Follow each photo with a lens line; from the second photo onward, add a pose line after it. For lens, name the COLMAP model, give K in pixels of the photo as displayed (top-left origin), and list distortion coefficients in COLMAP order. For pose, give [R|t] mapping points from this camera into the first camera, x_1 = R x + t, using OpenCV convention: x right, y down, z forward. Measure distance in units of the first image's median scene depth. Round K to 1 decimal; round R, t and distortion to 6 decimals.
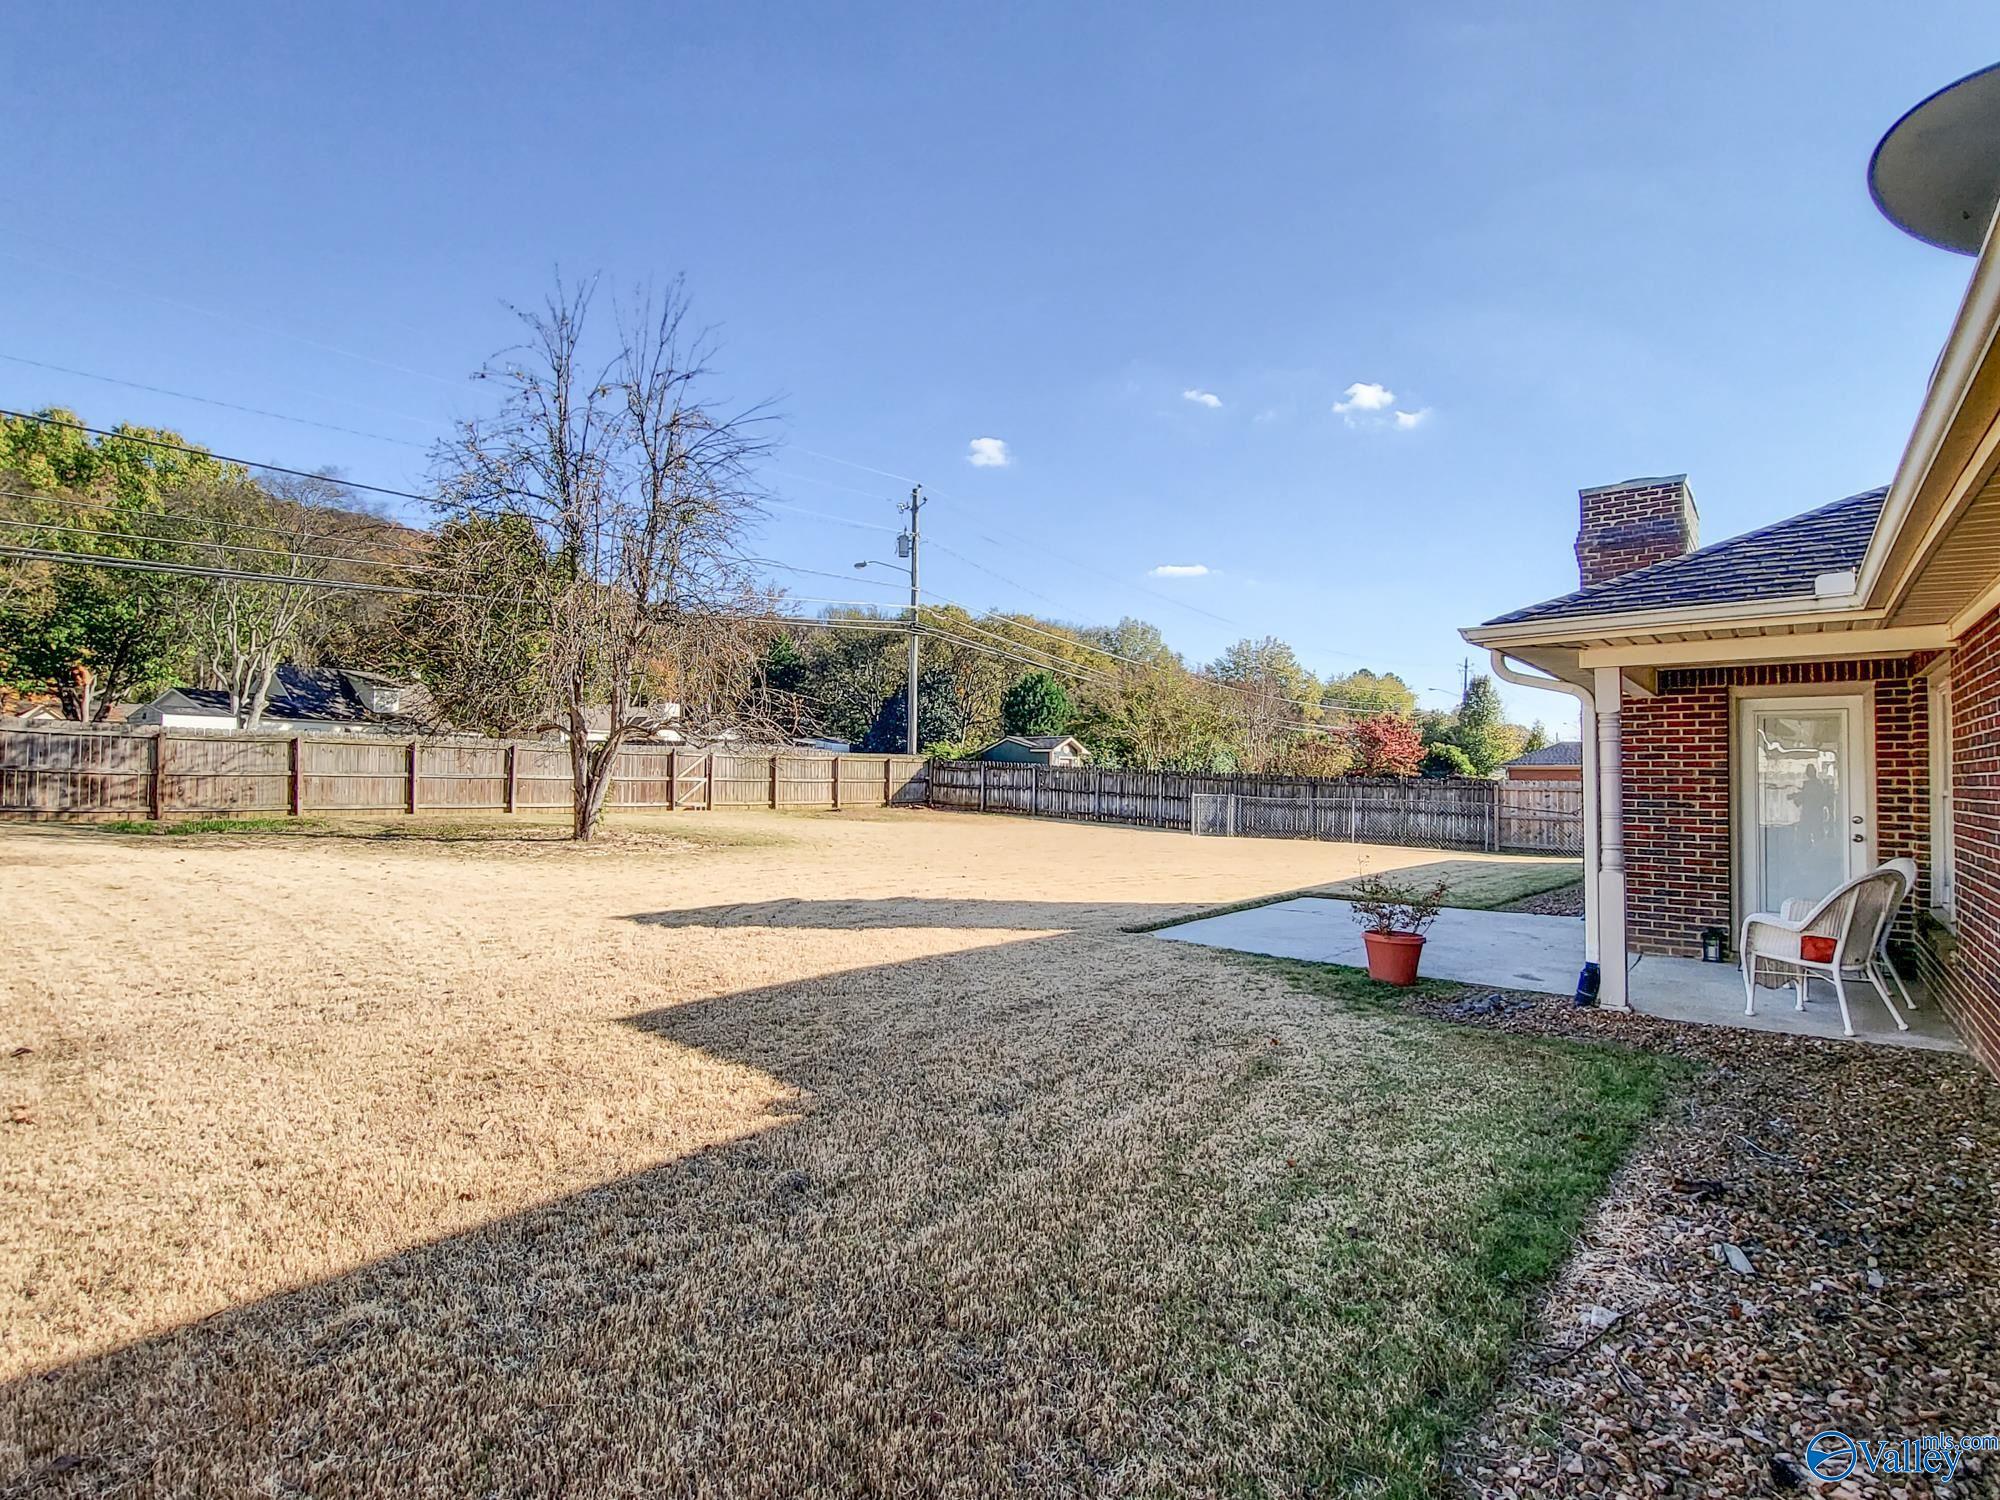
lens RADIAL K [[1004.8, 0, 1000.0], [0, 1004.8, 750.0], [0, 0, 1]] dist [-0.012423, -0.009730]
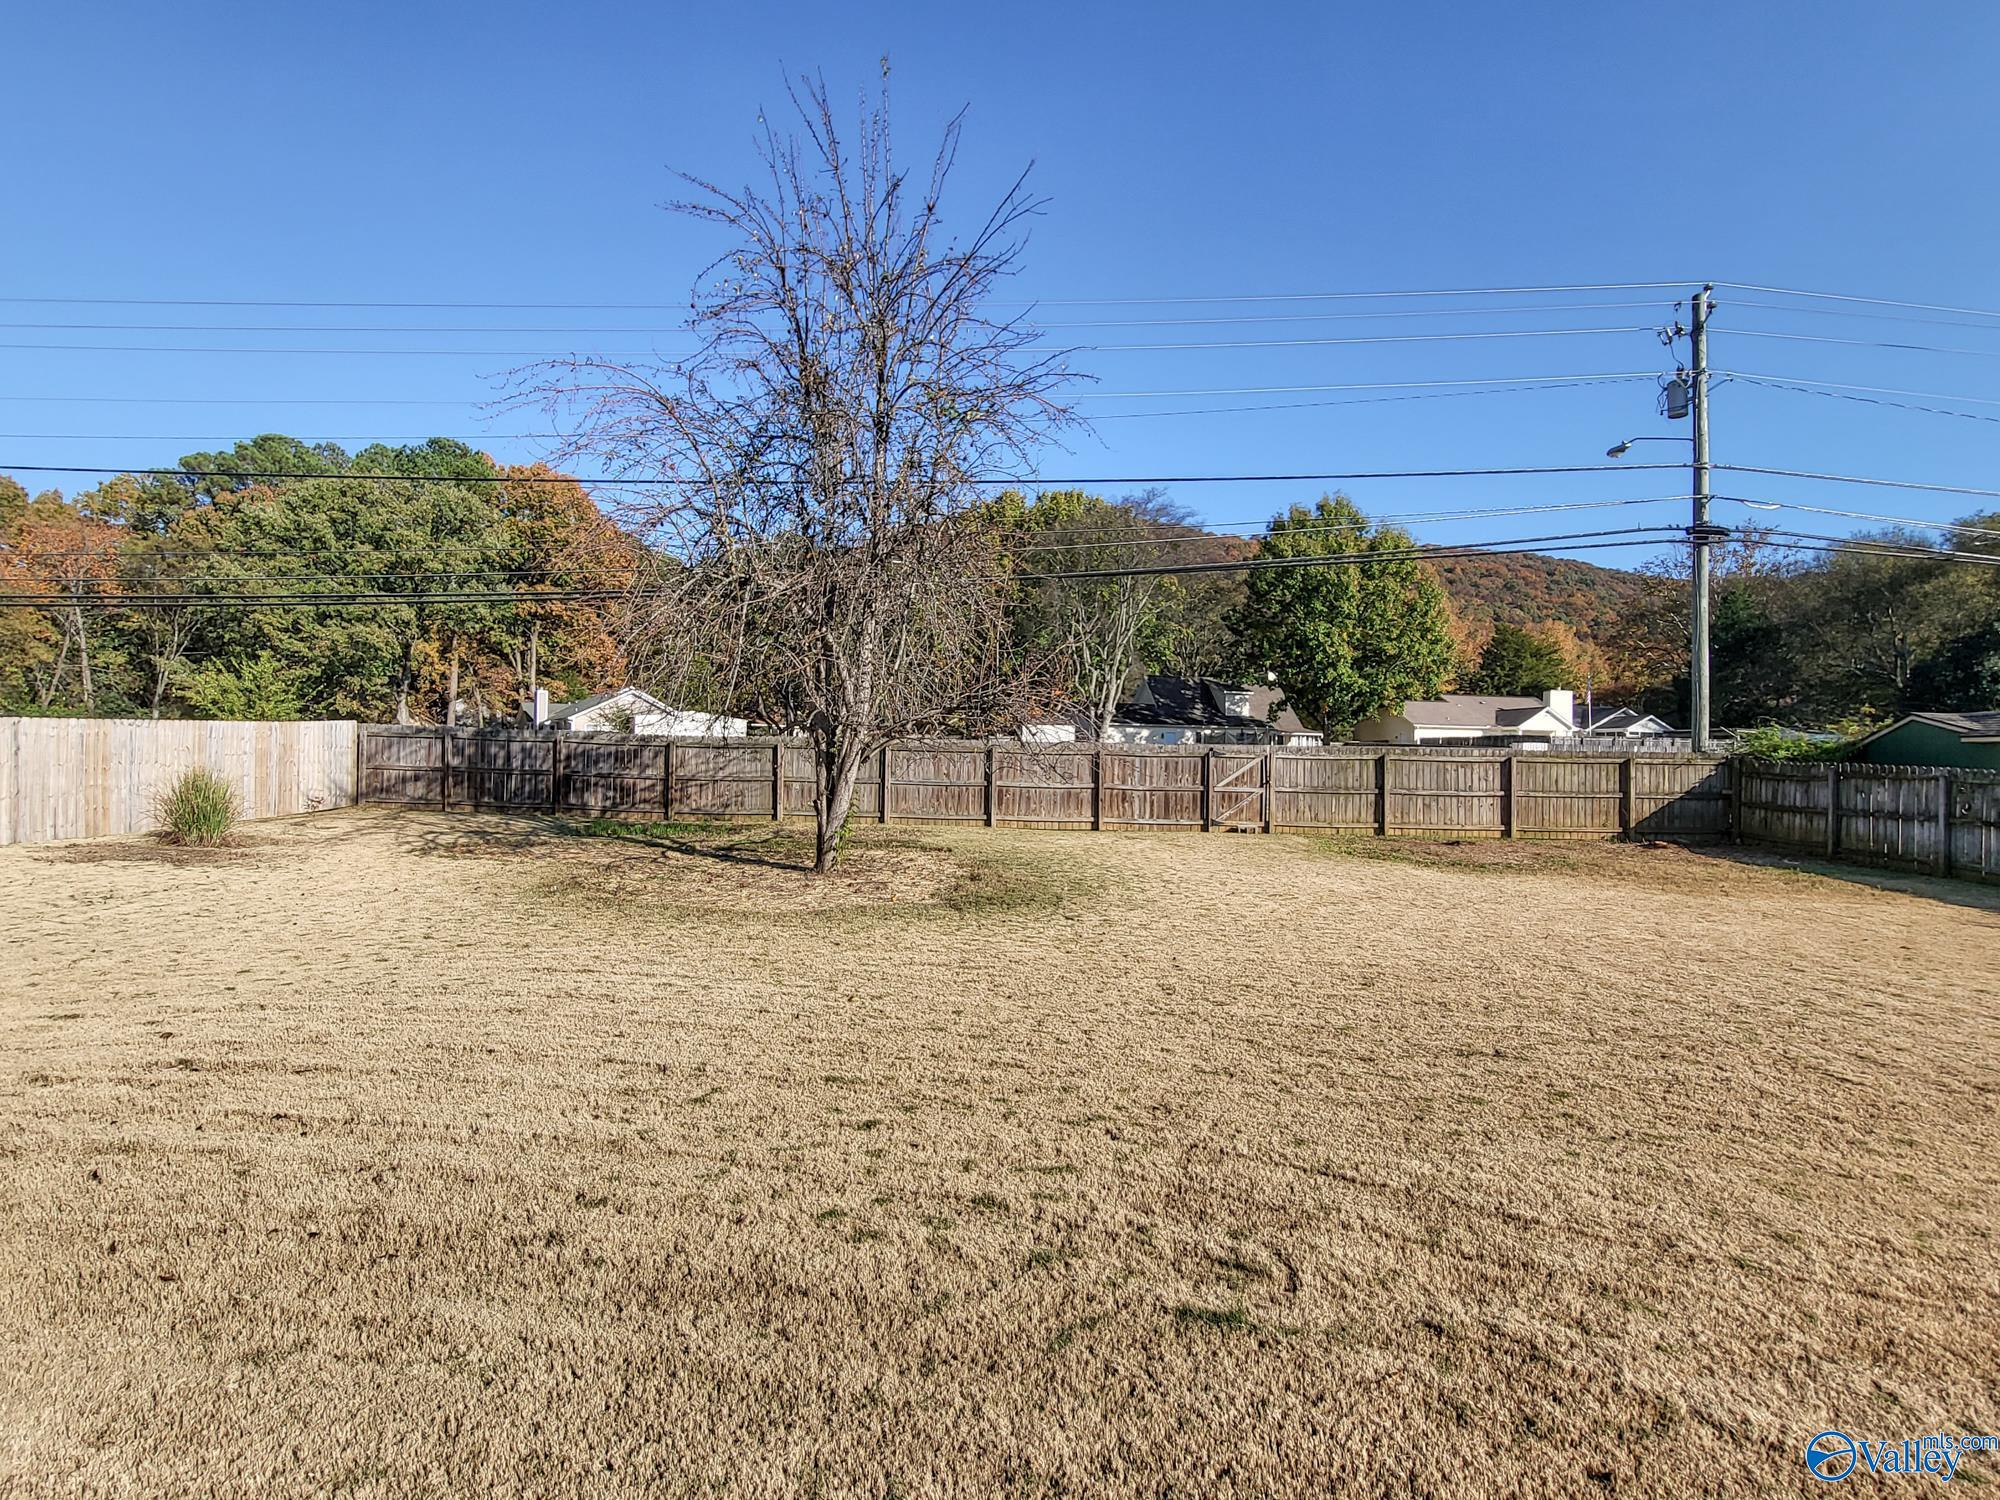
lens RADIAL K [[1004.8, 0, 1000.0], [0, 1004.8, 750.0], [0, 0, 1]] dist [-0.012423, -0.009730]
pose [[0.586546, -0.013469, -0.809804, 0.149930], [0.013630, 0.999884, -0.006758, 0.002326], [0.809801, -0.007074, 0.586662, 0.353300]]
